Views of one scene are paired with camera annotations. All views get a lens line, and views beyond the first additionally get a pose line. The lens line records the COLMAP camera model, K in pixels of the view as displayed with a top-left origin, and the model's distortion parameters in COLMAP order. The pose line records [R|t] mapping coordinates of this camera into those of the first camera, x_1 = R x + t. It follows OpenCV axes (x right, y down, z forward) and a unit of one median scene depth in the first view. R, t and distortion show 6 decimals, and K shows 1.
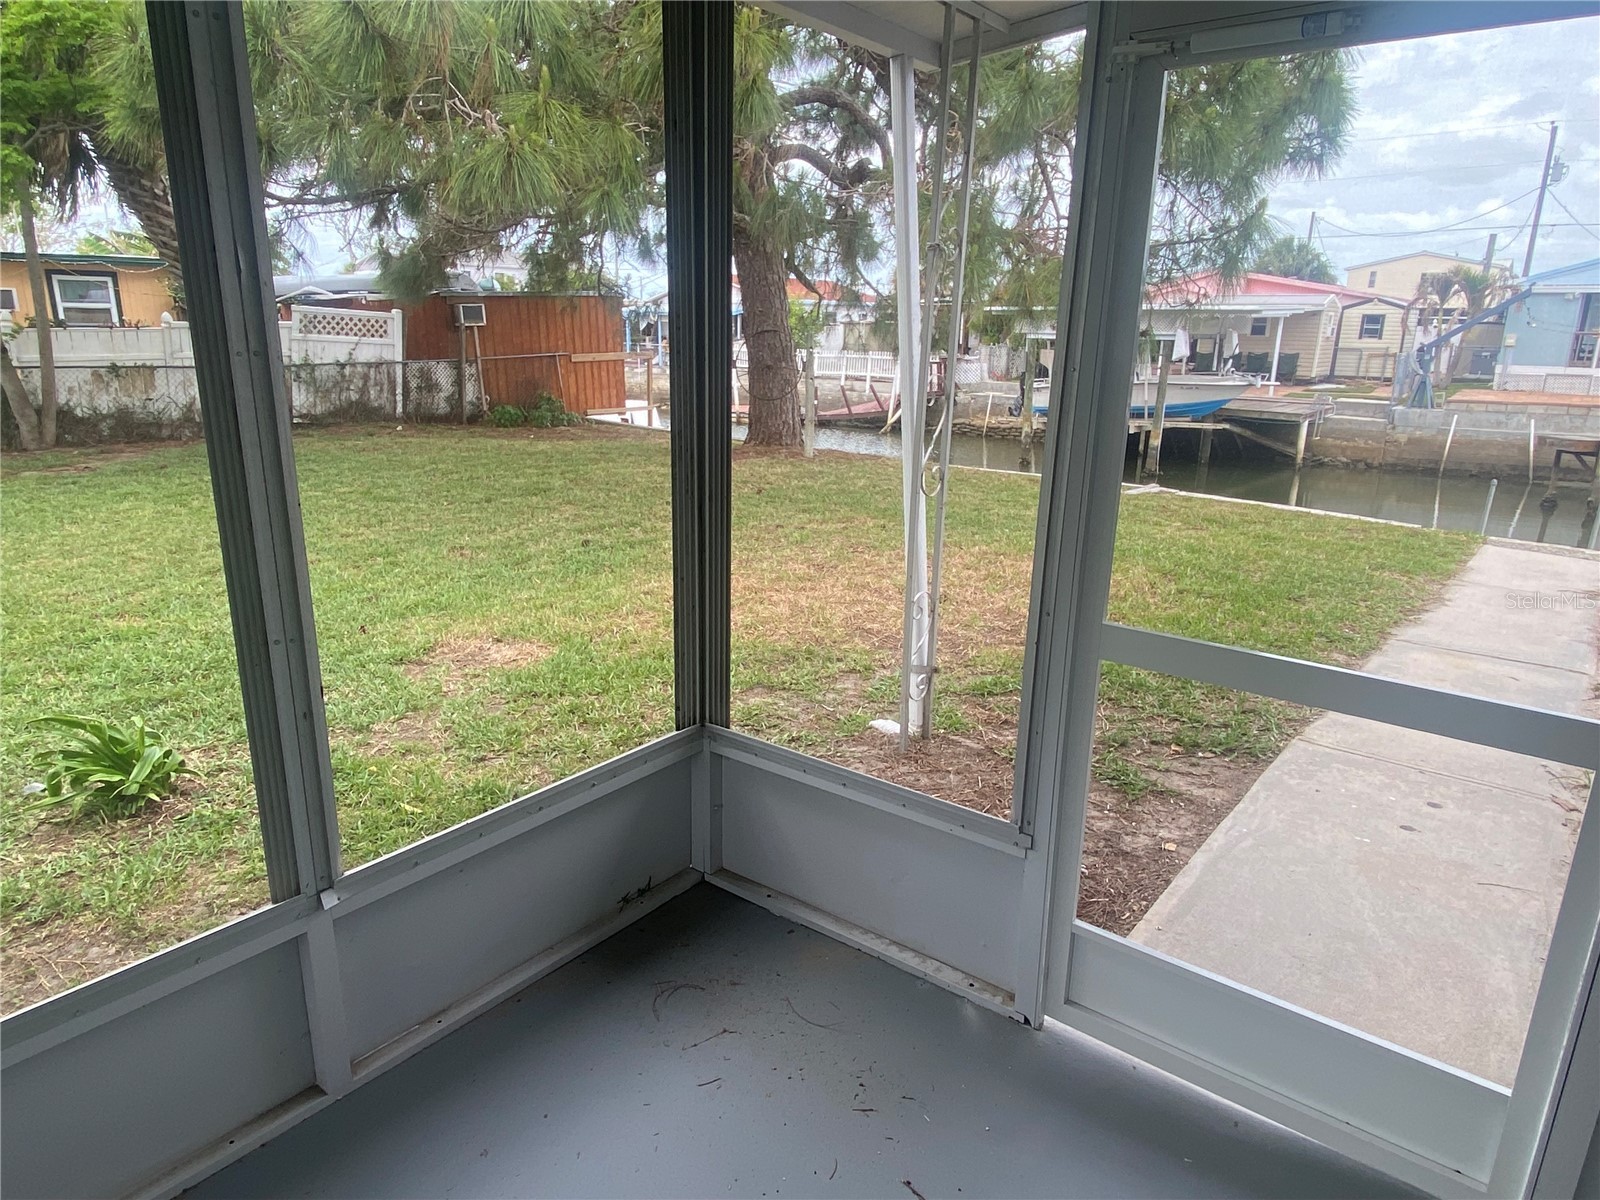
lens RADIAL K [[983.6, 0, 800.0], [0, 983.6, 600.0], [0, 0, 1]] dist [0.001310, -0.015509]
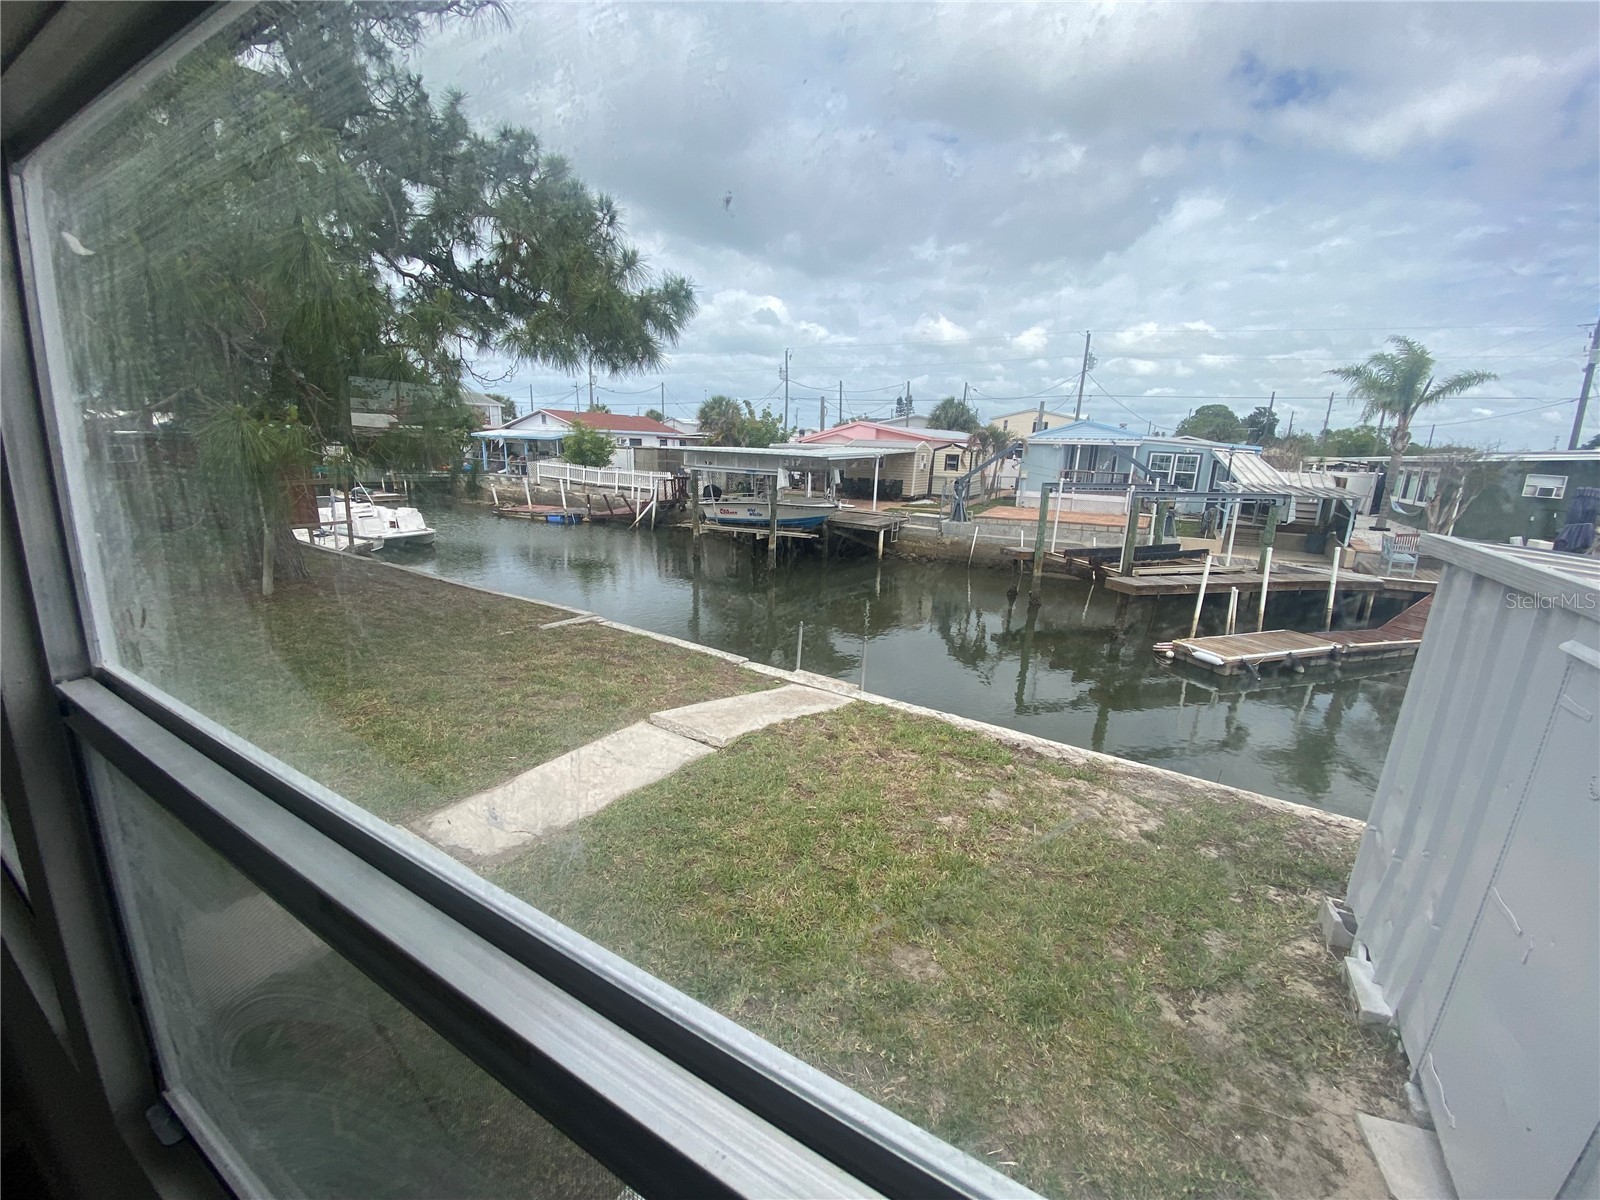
lens RADIAL K [[634.6, 0, 800.0], [0, 634.6, 600.0], [0, 0, 1]] dist [0.084974, -0.000026]
pose [[0.985959, -0.012477, 0.166524, 0.225553], [0.017744, 0.999387, -0.030180, -0.049487], [-0.166045, 0.032711, 0.985576, 0.084715]]
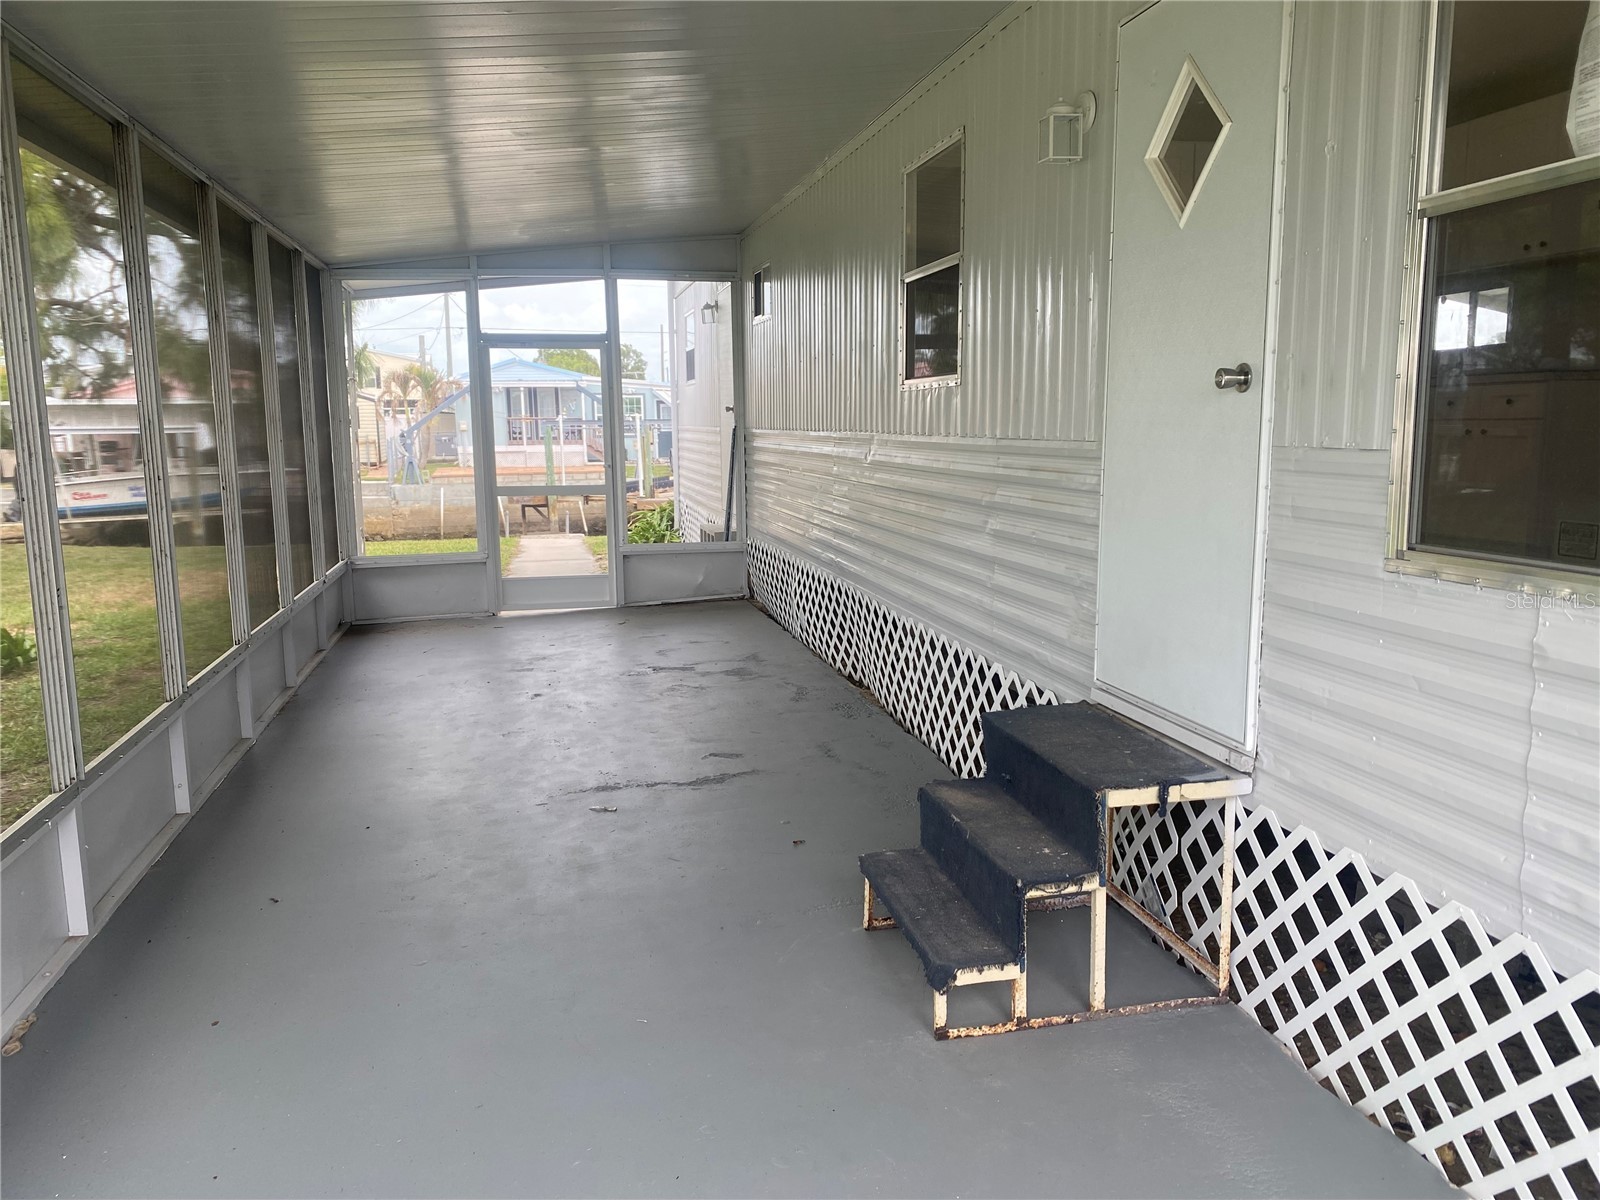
lens RADIAL K [[1197.4, 0, 800.0], [0, 1197.4, 600.0], [0, 0, 1]] dist [0.003643, 0.001969]
pose [[0.614328, -0.134770, 0.777456, -0.196883], [0.231560, 0.972715, -0.014356, 0.060445], [-0.754308, 0.188847, 0.628773, -0.198004]]
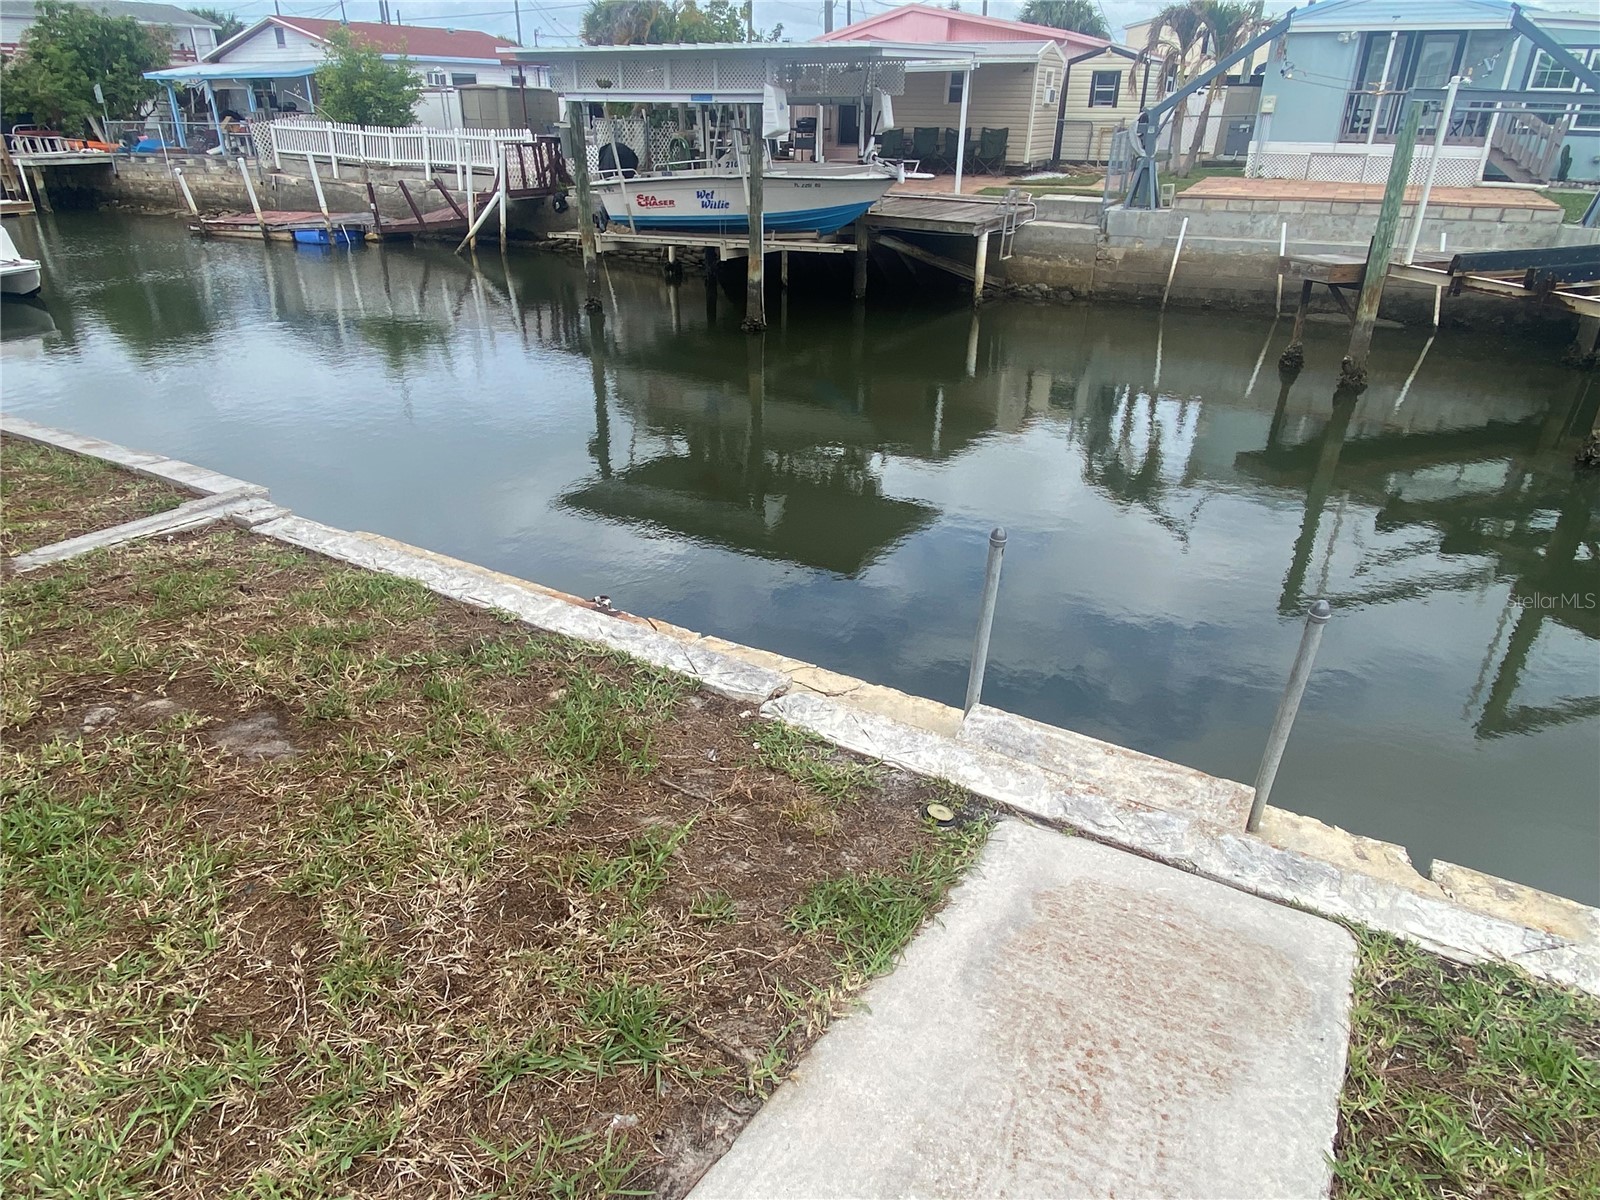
lens RADIAL K [[1012.0, 0, 800.0], [0, 1012.0, 600.0], [0, 0, 1]] dist [0.071838, -0.076698]
pose [[0.981114, -0.082954, 0.174738, 0.231533], [0.050625, 0.982005, 0.181943, -0.063715], [-0.186687, -0.169661, 0.967659, 0.276042]]
